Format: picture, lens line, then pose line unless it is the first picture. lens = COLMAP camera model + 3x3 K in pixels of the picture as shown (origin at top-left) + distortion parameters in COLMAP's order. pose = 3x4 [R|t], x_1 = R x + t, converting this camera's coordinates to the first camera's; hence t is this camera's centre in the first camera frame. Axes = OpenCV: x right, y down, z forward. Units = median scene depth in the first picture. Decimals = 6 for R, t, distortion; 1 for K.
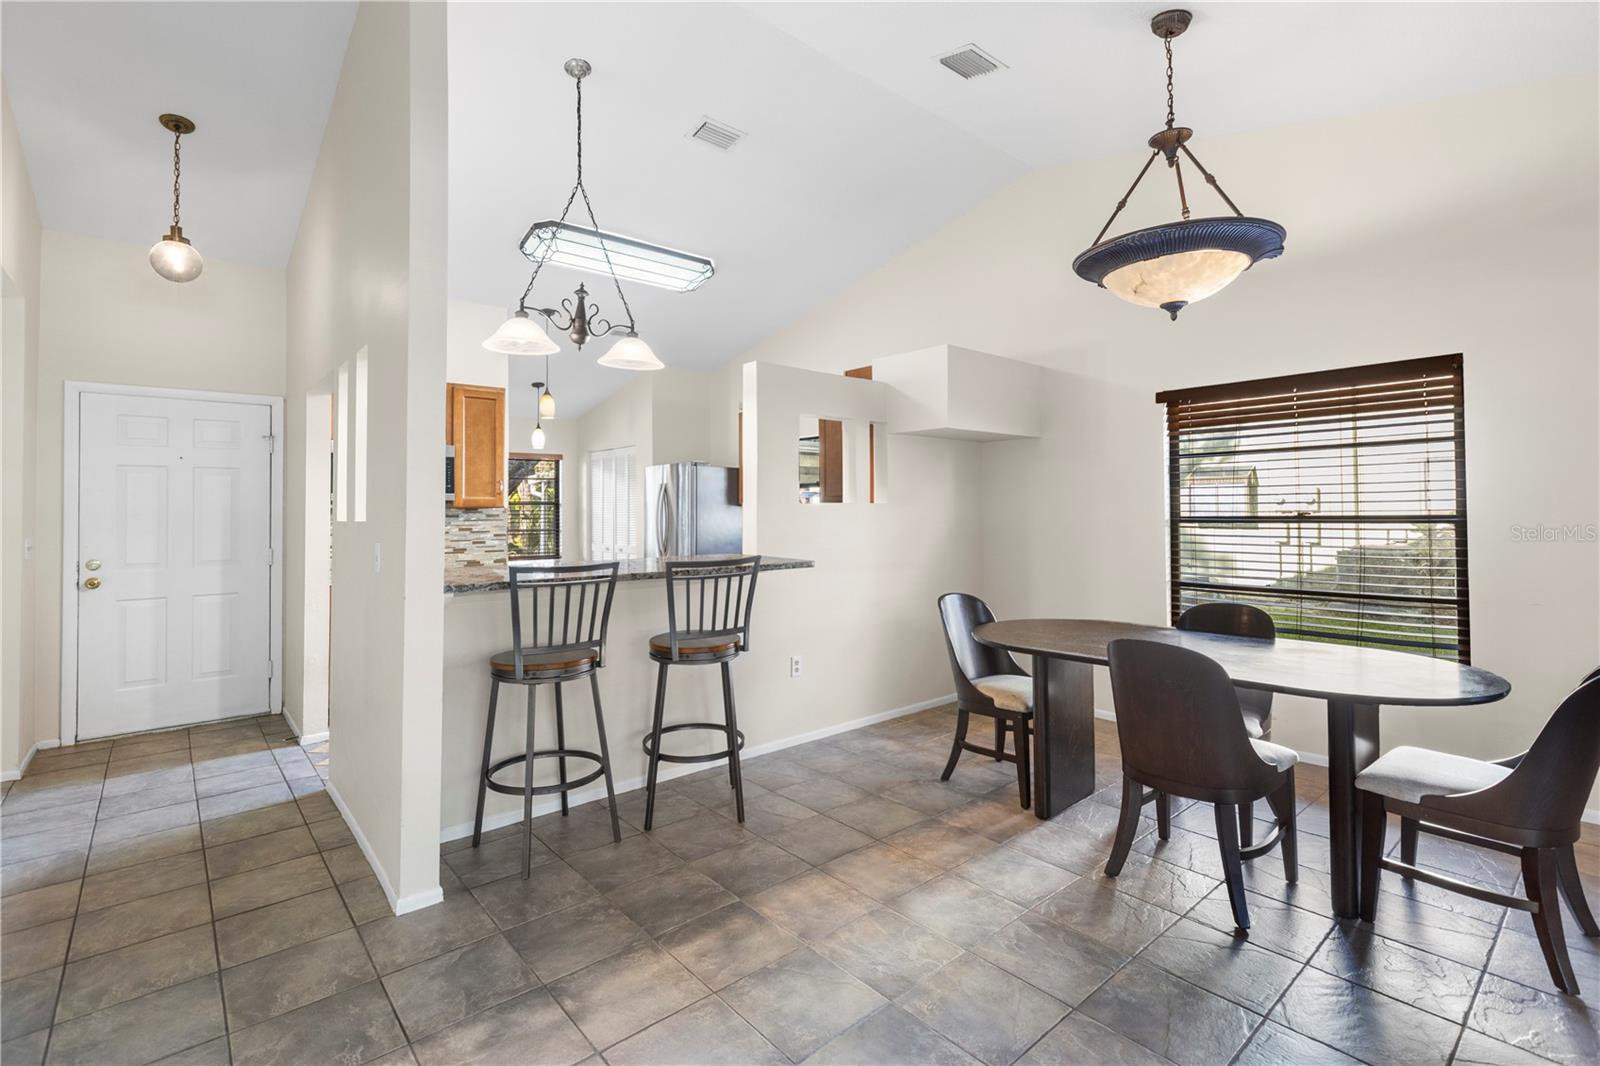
lens RADIAL K [[719.5, 0, 787.3], [0, 719.5, 499.1], [0, 0, 1]] dist [0.001375, -0.000993]
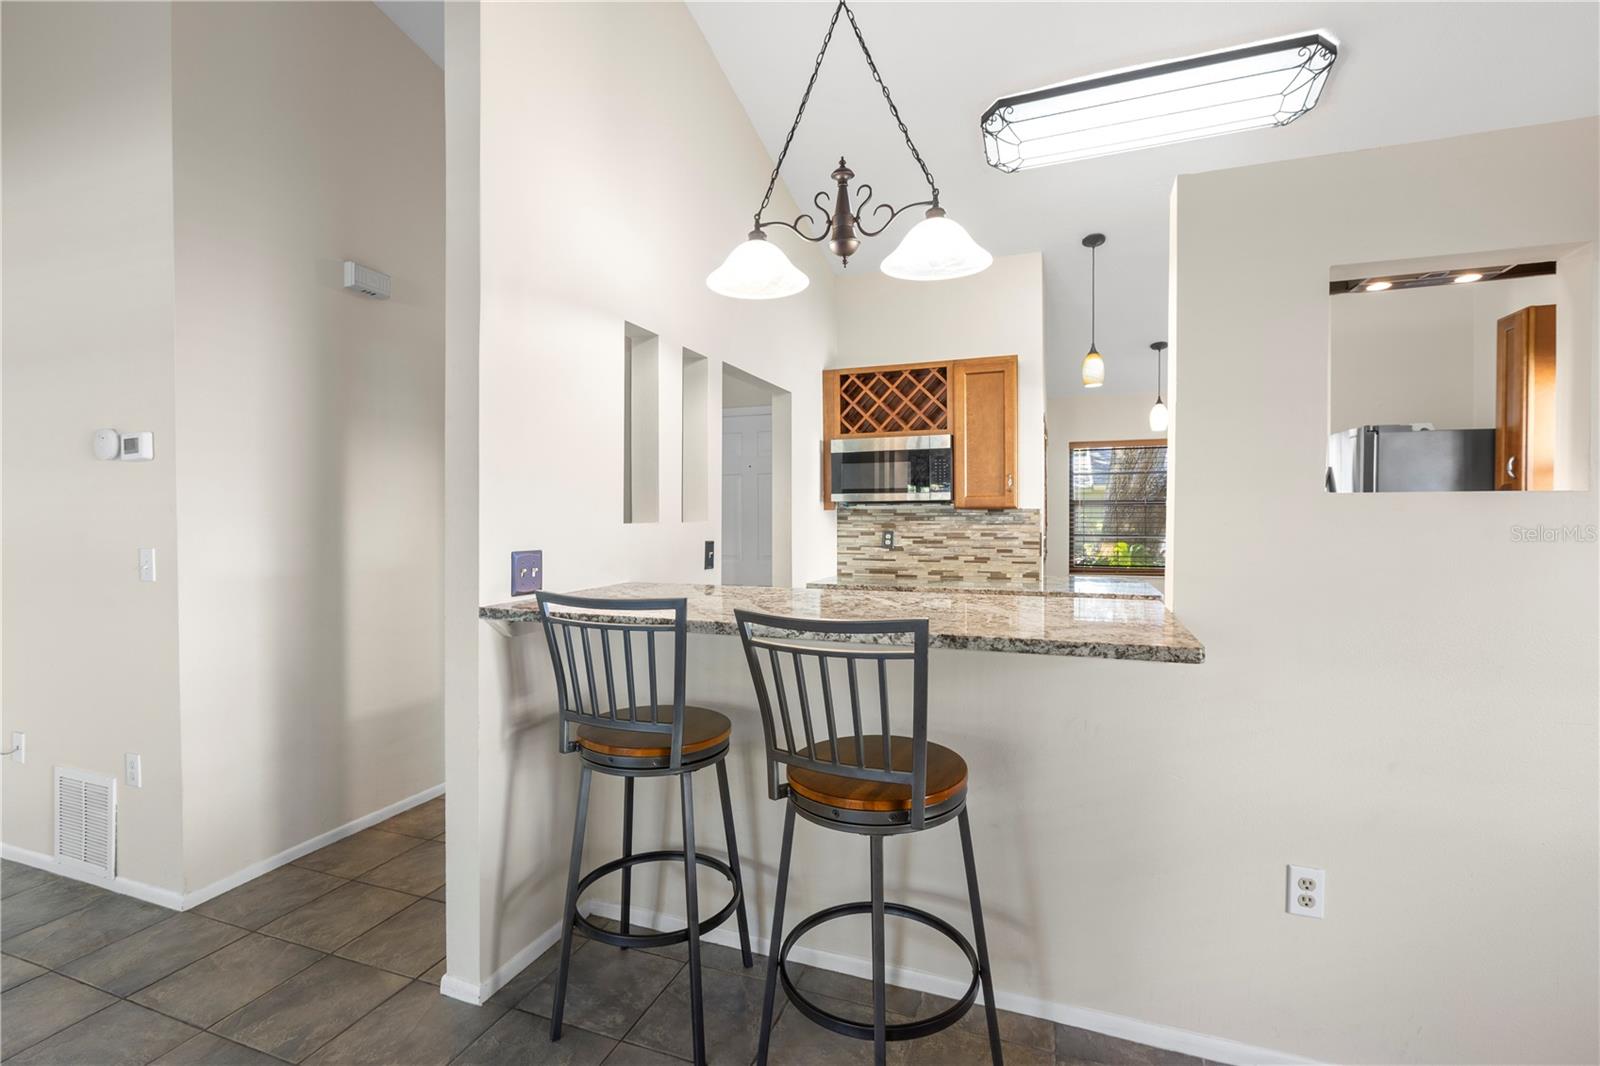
lens RADIAL K [[719.5, 0, 797.3], [0, 719.5, 522.5], [0, 0, 1]] dist [0.001375, -0.000993]
pose [[0.494127, 0.013378, -0.869287, 0.254974], [0.013565, 0.999641, 0.023094, 0.009571], [0.869284, -0.023203, 0.493768, 0.627306]]
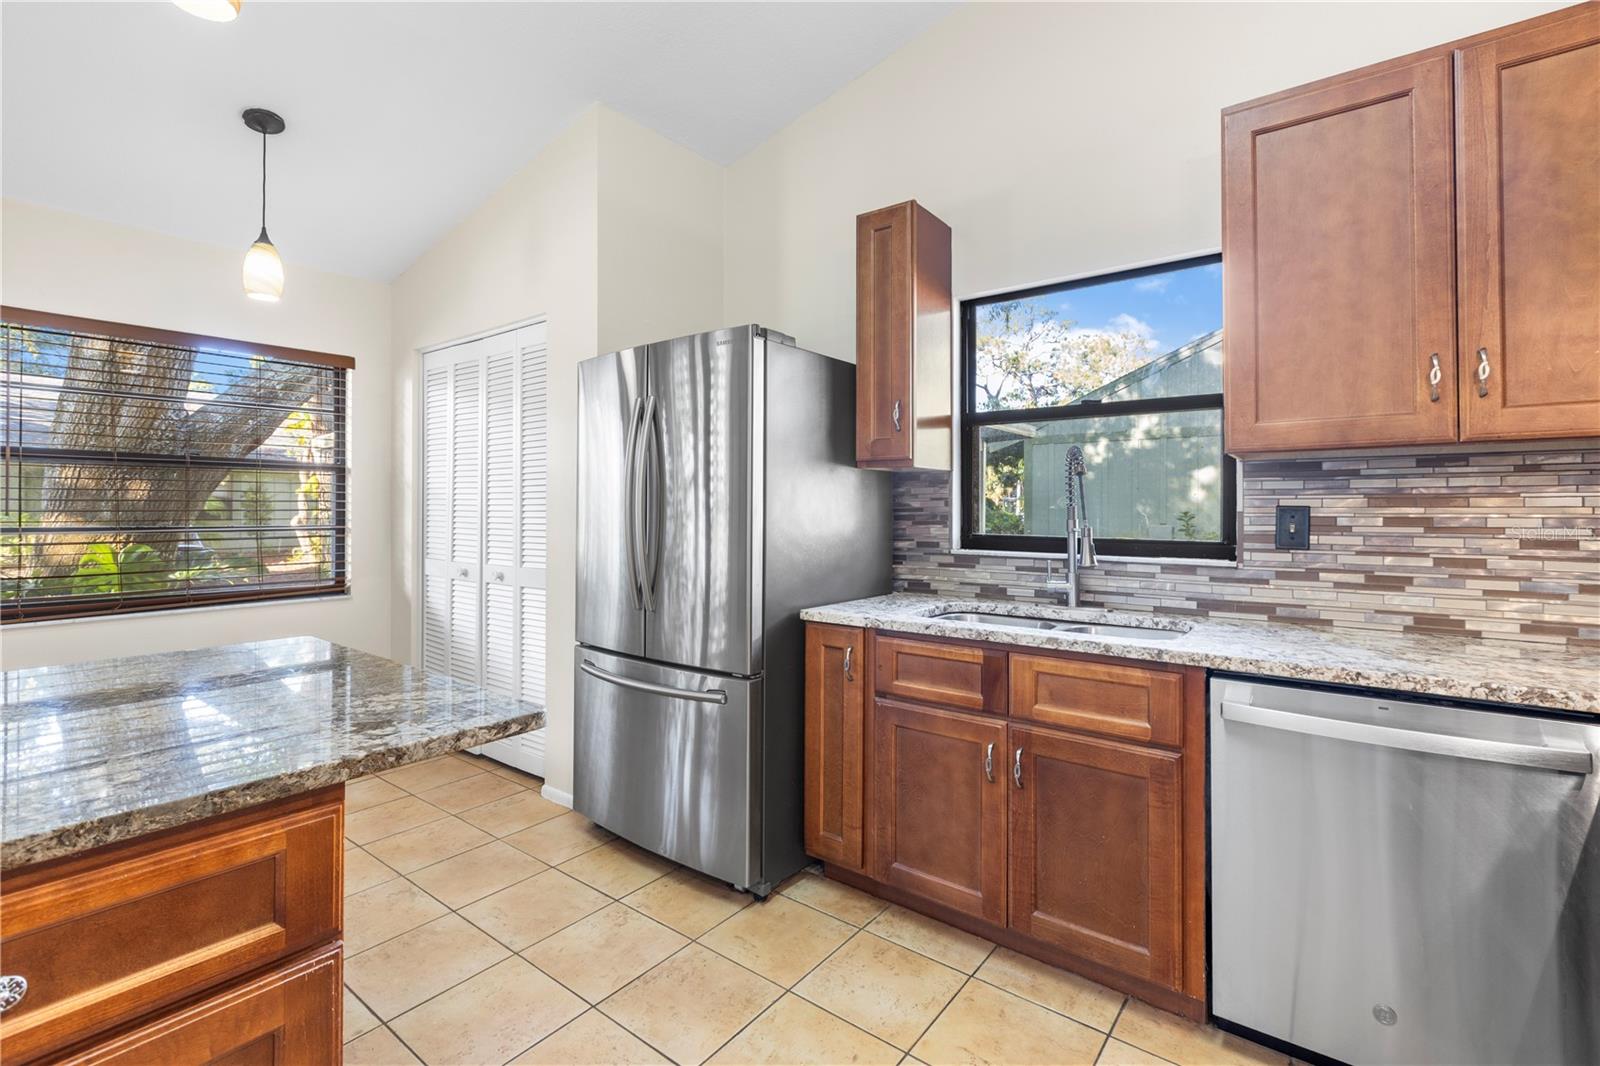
lens RADIAL K [[719.5, 0, 801.4], [0, 719.5, 502.0], [0, 0, 1]] dist [0.001375, -0.000993]
pose [[0.977164, 0.009450, 0.212278, -0.339692], [-0.011259, 0.999910, 0.007316, 0.050800], [-0.212190, -0.009539, 0.977182, 1.258554]]
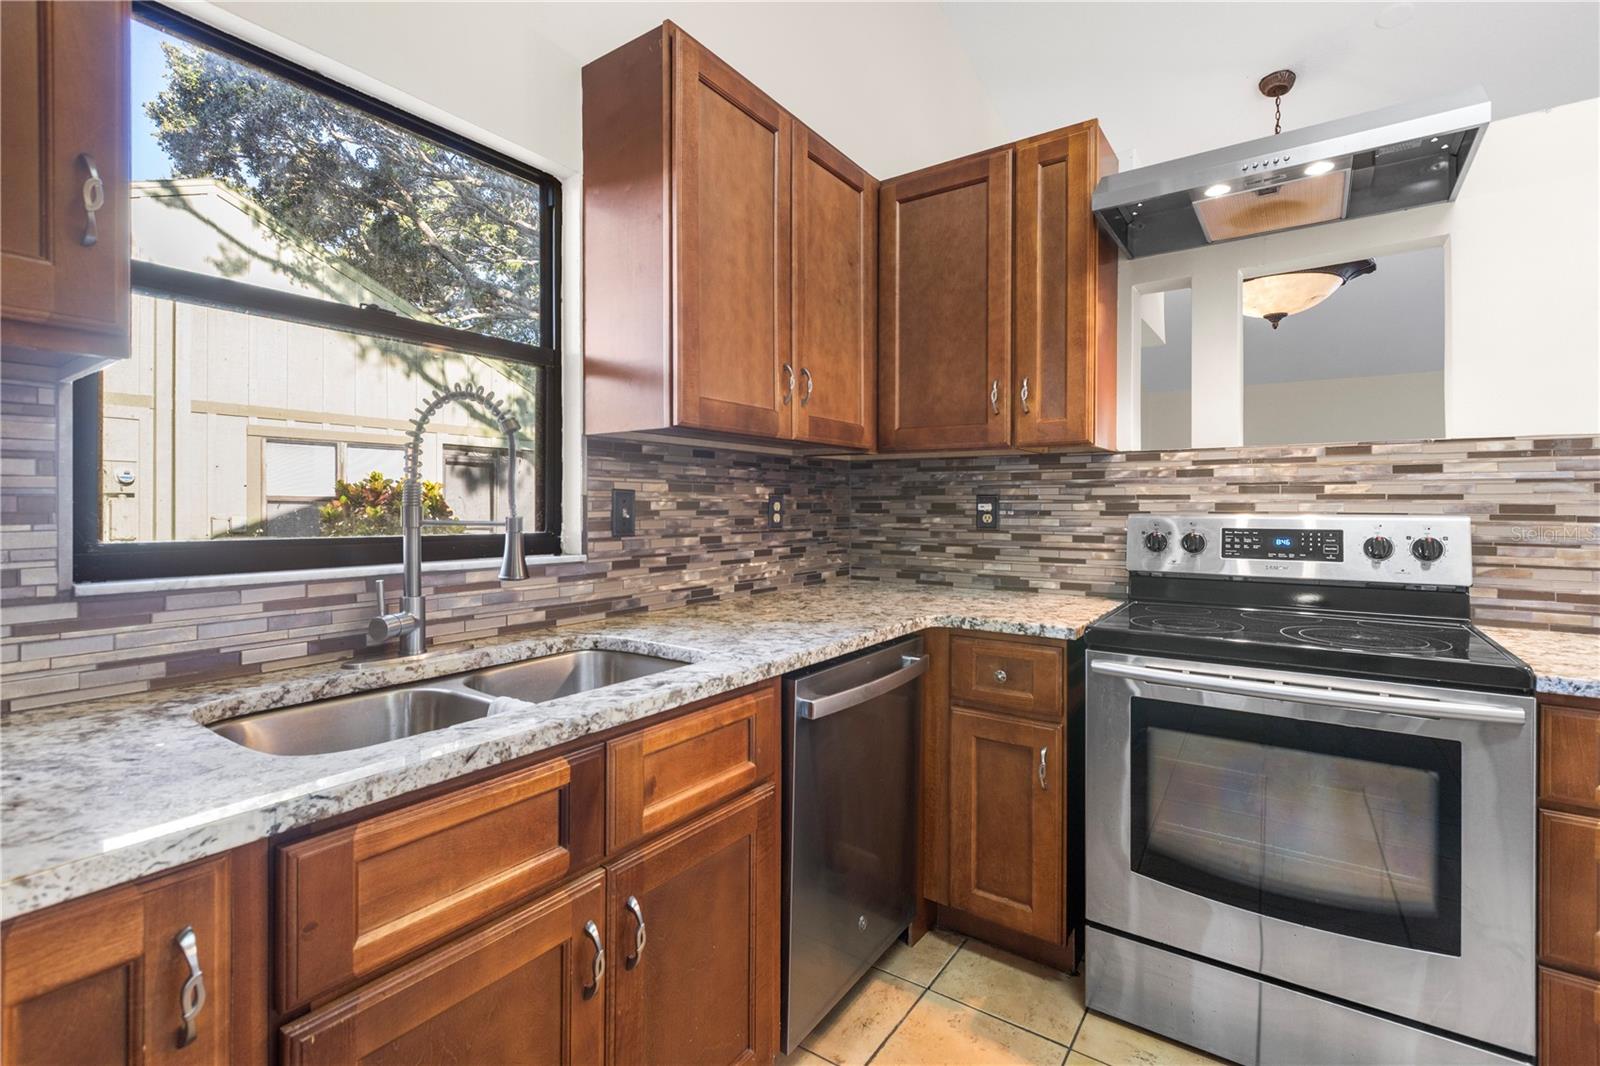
lens RADIAL K [[719.5, 0, 789.6], [0, 719.5, 513.7], [0, 0, 1]] dist [0.001375, -0.000993]
pose [[-0.241909, -0.006351, 0.970278, -0.381396], [-0.021696, 0.999764, 0.001134, 0.068234], [-0.970056, -0.020777, -0.241989, 1.747945]]
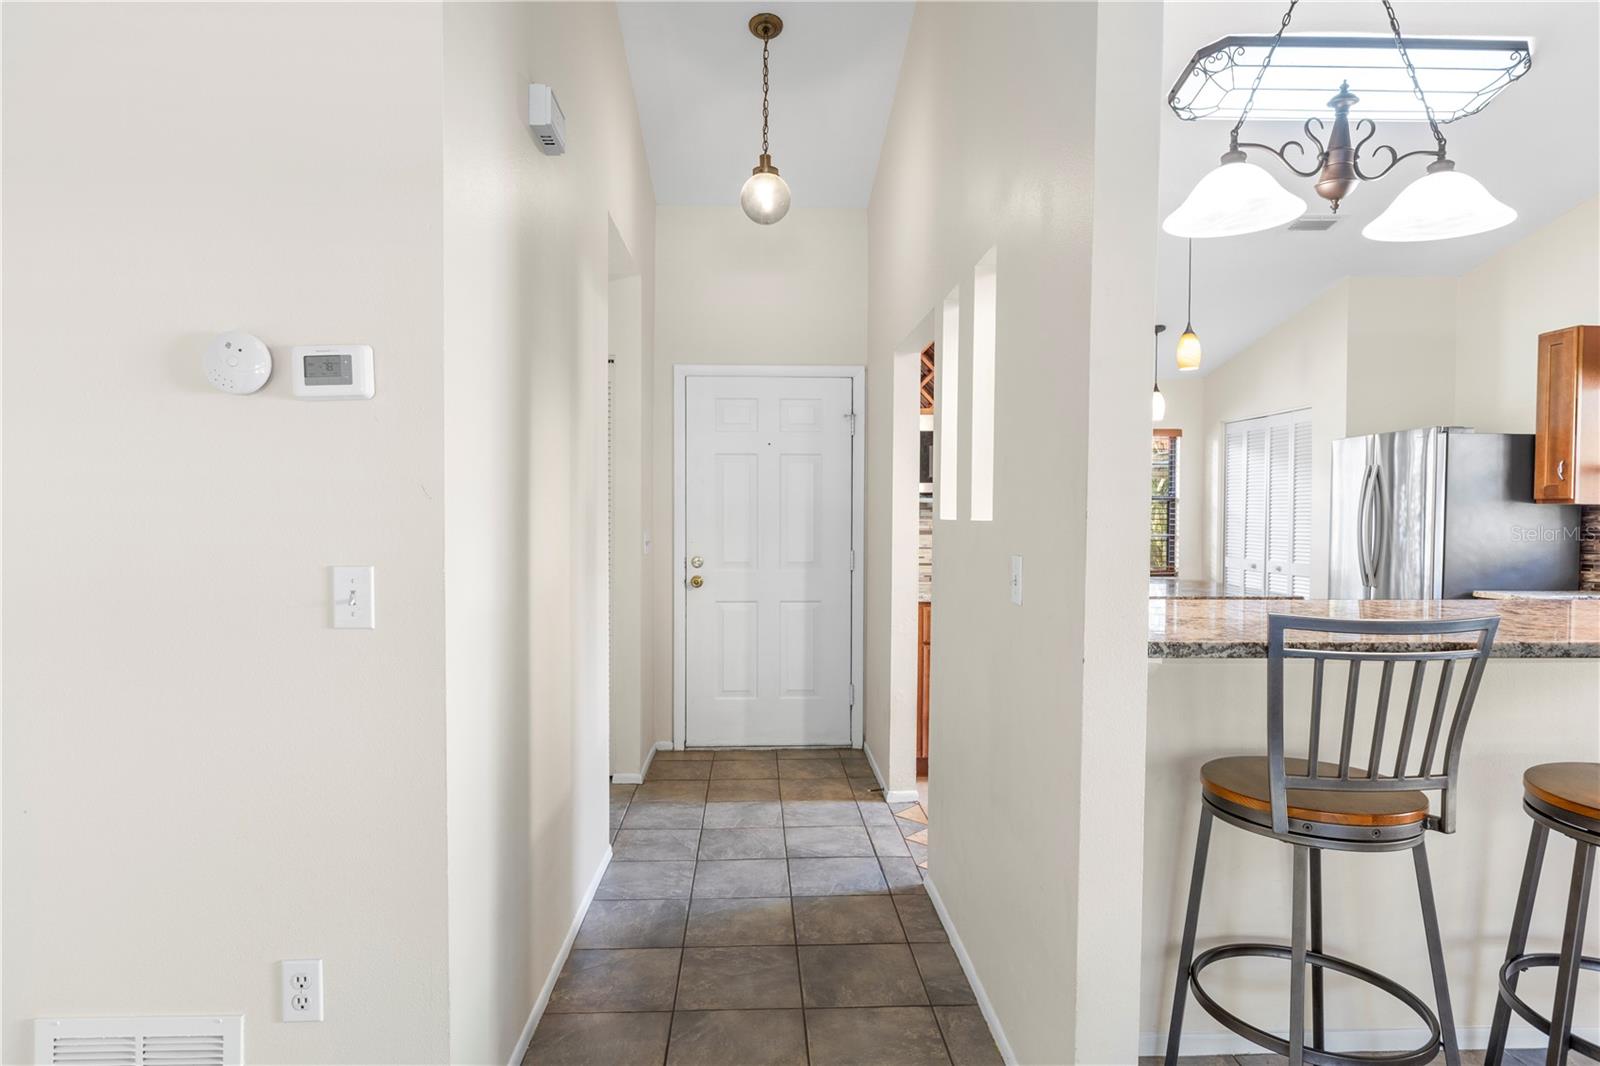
lens RADIAL K [[878.0, 0, 800.3], [0, 878.0, 529.8], [0, 0, 1]] dist [0.002627, 0.002408]
pose [[0.789763, 0.023065, -0.612978, -0.192012], [0.001409, 0.999222, 0.039414, 0.006349], [0.613410, -0.031991, 0.789116, 0.219085]]
